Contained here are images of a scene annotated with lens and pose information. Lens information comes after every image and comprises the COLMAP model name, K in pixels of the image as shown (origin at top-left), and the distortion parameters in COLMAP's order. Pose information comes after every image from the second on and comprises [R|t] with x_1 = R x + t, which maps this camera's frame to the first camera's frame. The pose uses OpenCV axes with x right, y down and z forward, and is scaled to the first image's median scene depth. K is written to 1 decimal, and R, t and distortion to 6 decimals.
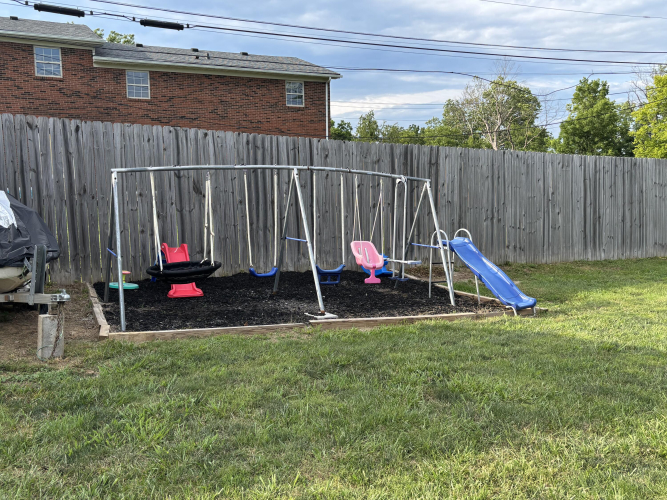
lens RADIAL K [[643.7, 0, 333.4], [0, 643.7, 249.7], [0, 0, 1]] dist [0.007948, 0.000000]
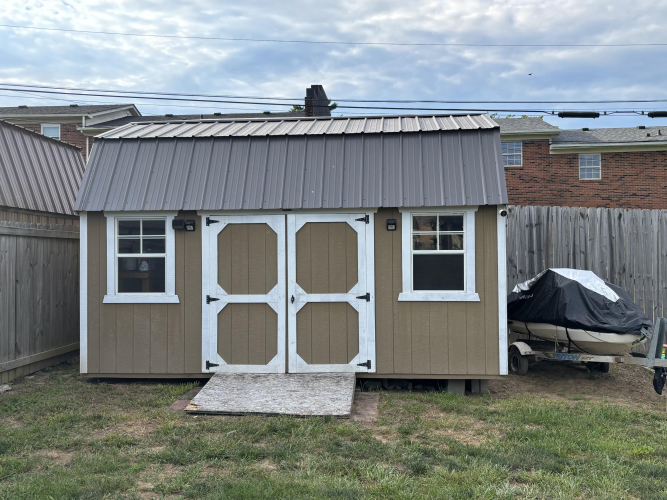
lens RADIAL K [[643.7, 0, 333.6], [0, 643.7, 249.8], [0, 0, 1]] dist [0.007948, 0.000000]
pose [[0.836156, -0.006705, -0.548451, -0.190951], [-0.055837, 0.993690, -0.097275, 0.011610], [0.545643, 0.111961, 0.830505, -0.219080]]
